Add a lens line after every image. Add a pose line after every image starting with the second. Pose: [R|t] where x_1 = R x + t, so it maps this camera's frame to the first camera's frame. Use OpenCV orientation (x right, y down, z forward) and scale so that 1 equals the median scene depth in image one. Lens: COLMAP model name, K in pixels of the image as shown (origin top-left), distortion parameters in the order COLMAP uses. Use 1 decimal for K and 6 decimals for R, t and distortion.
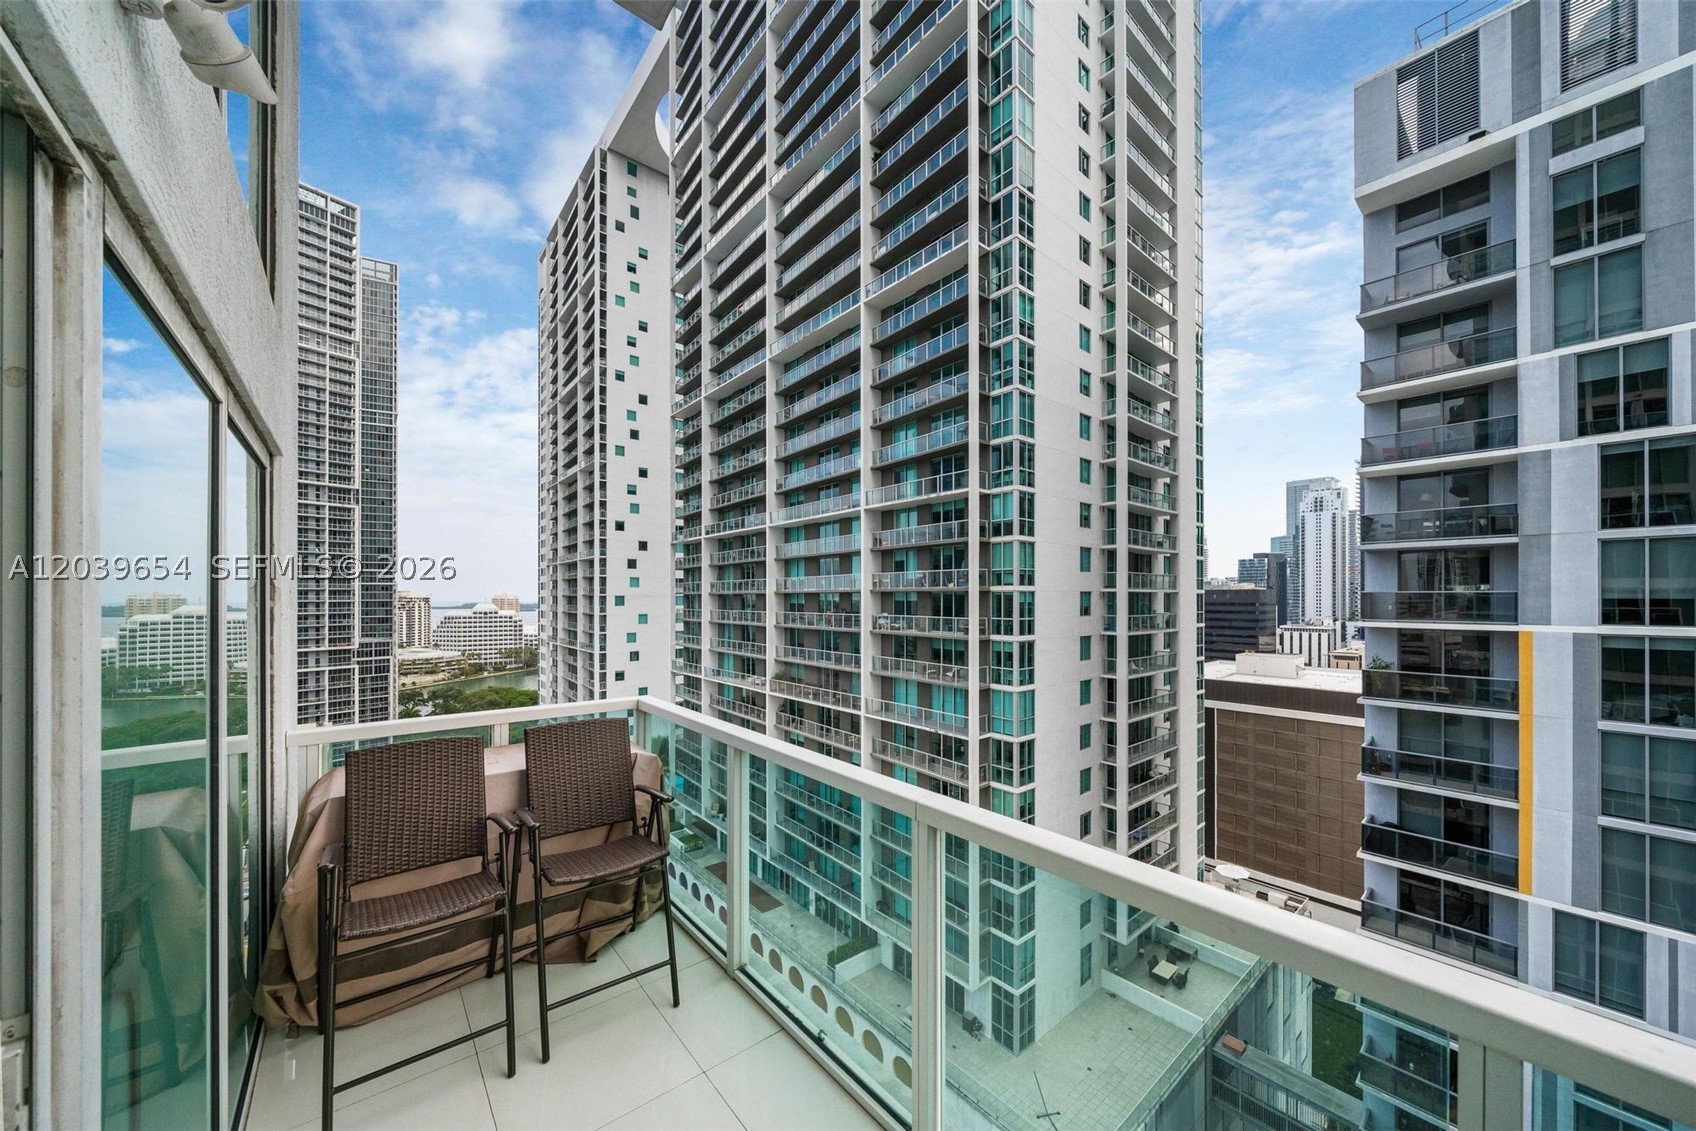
lens RADIAL K [[595.8, 0, 856.6], [0, 595.8, 596.9], [0, 0, 1]] dist [-0.005980, 0.000392]
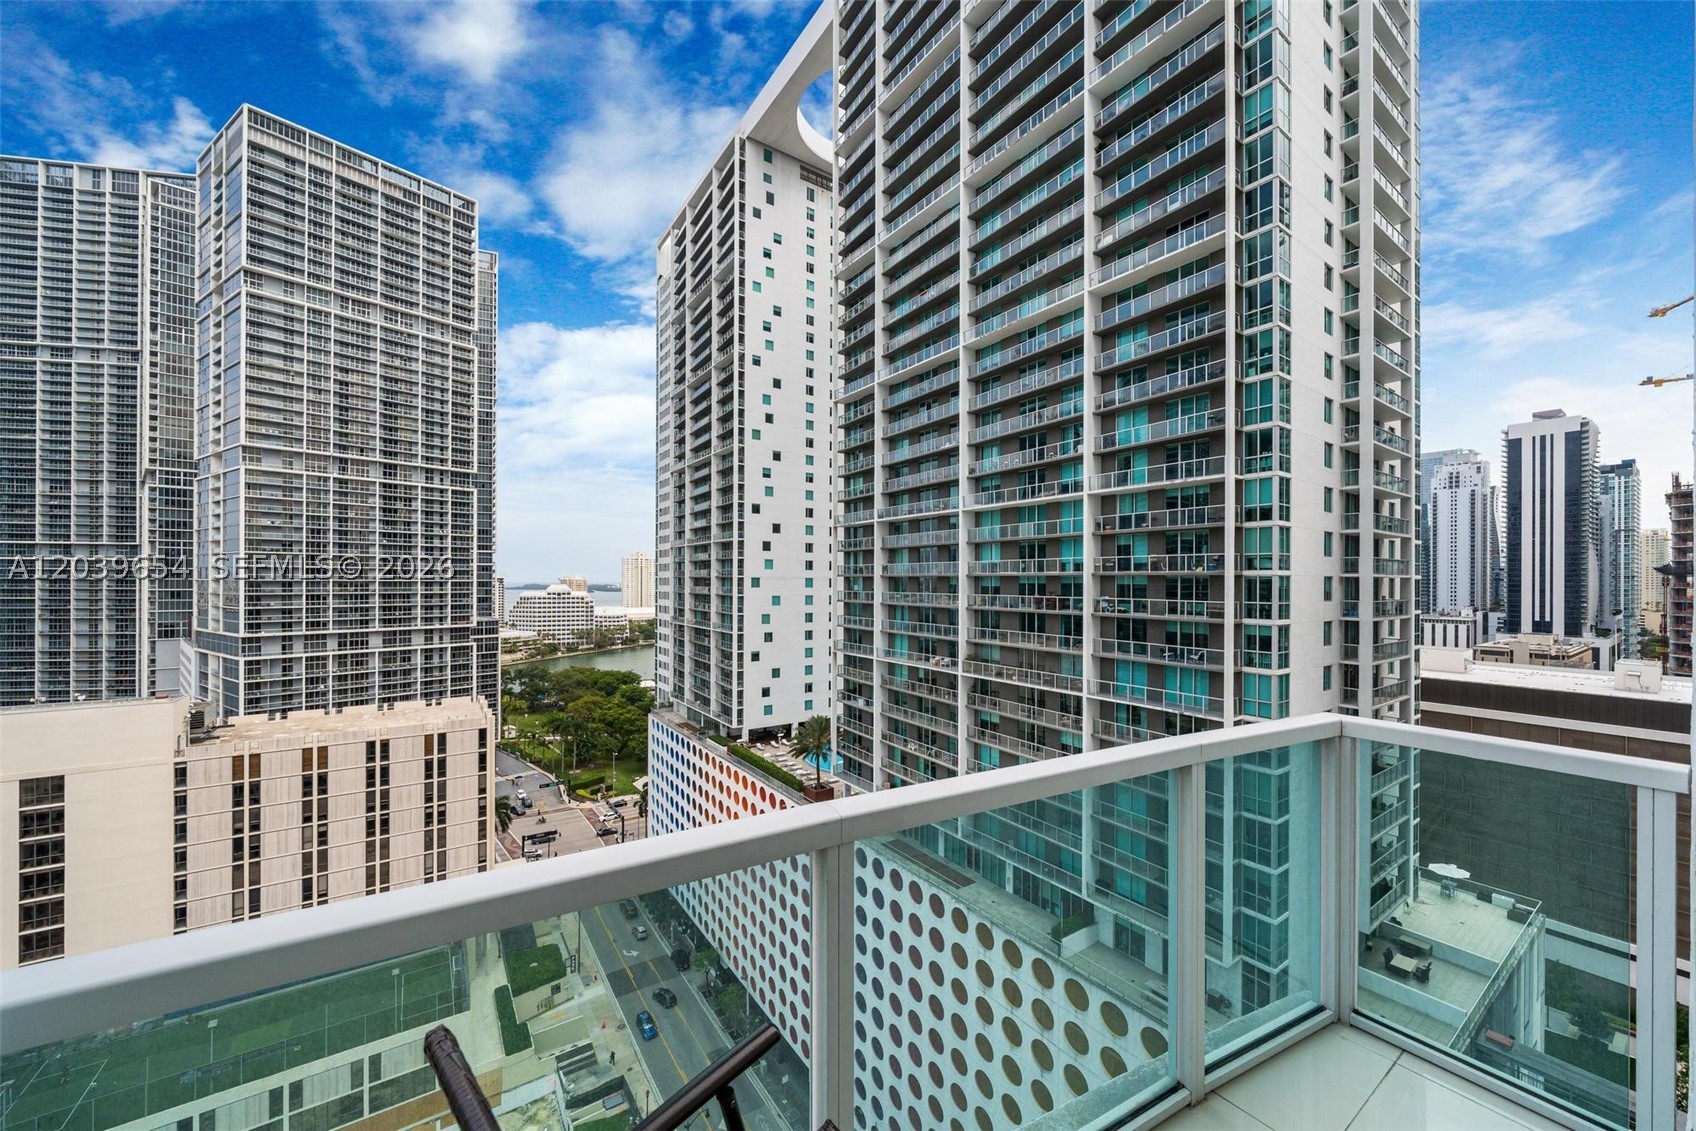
lens RADIAL K [[623.9, 0, 857.0], [0, 623.9, 581.2], [0, 0, 1]] dist [-0.005170, 0.000142]
pose [[0.996095, 0.006811, -0.088029, -0.249931], [-0.006659, 0.999976, 0.002023, 0.001750], [0.088041, -0.001429, 0.996116, -0.084143]]
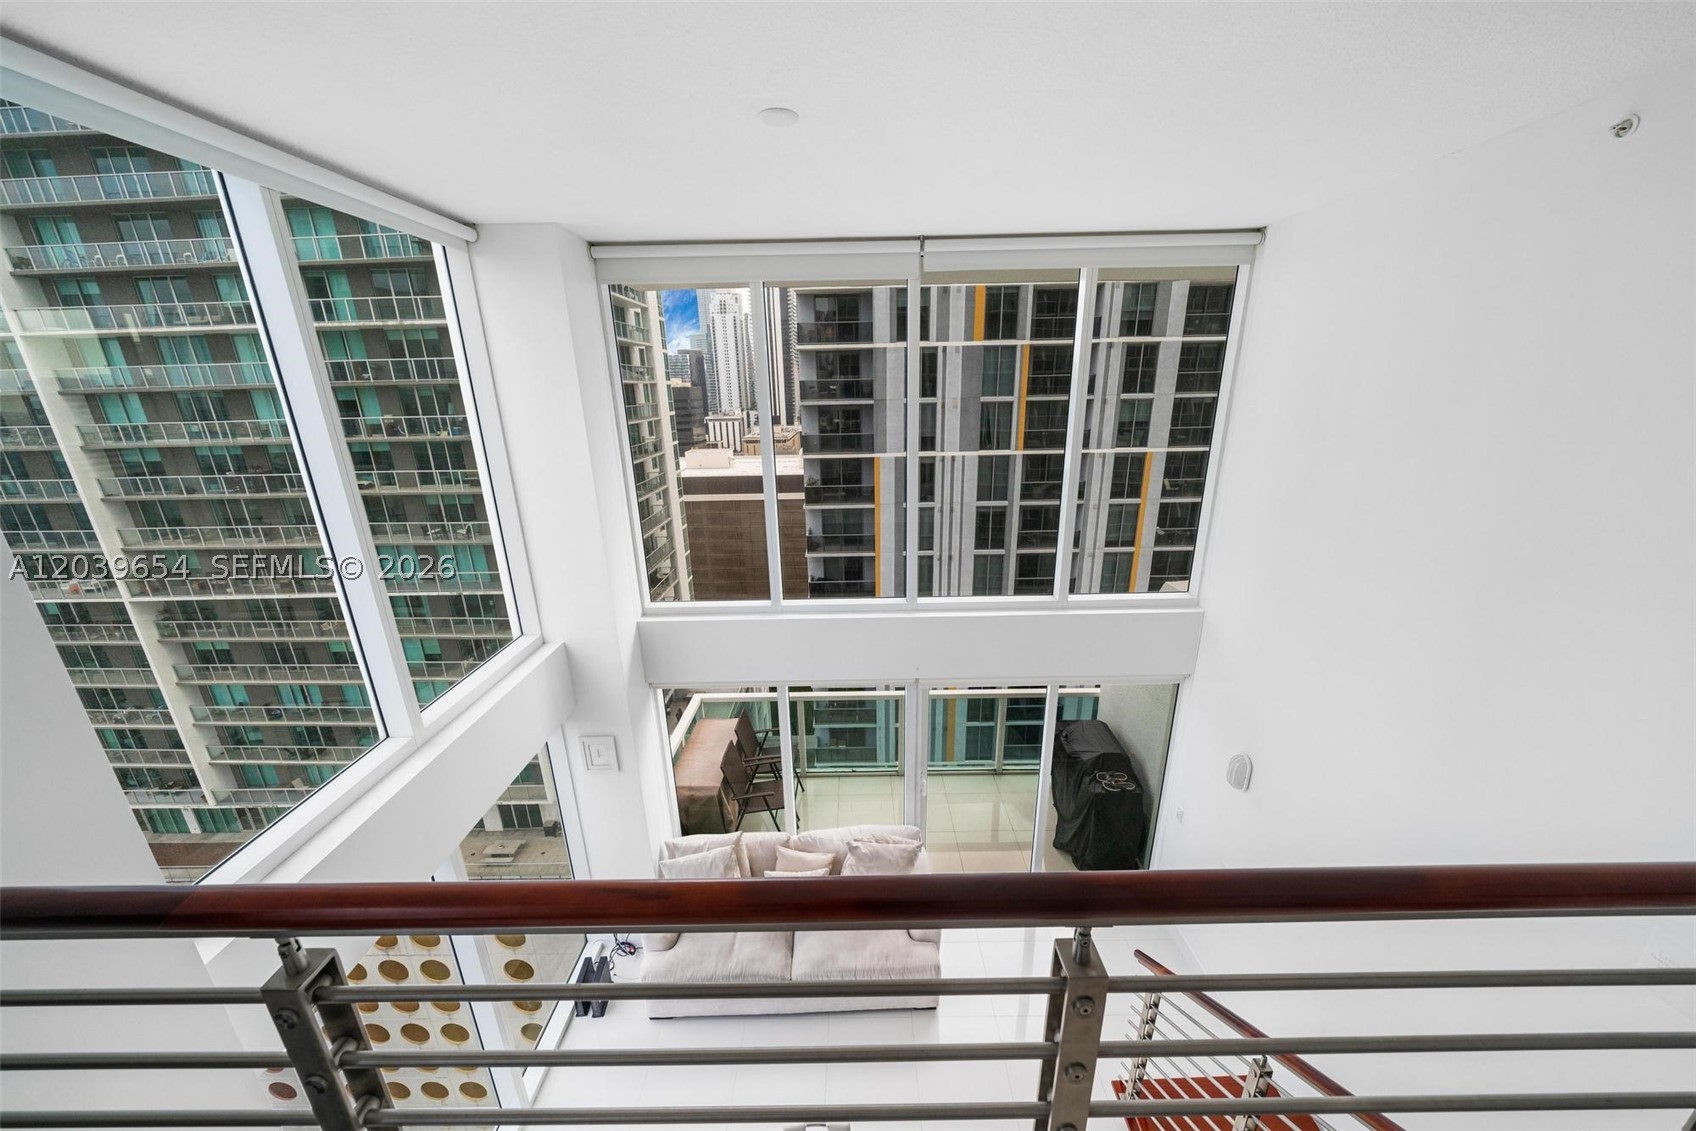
lens RADIAL K [[594.3, 0, 855.3], [0, 594.3, 574.0], [0, 0, 1]] dist [-0.002867, 0.000061]
pose [[0.646290, -0.245654, 0.722471, -0.101066], [0.019803, 0.951848, 0.305931, -0.059877], [-0.762835, -0.183413, 0.620034, -0.037626]]
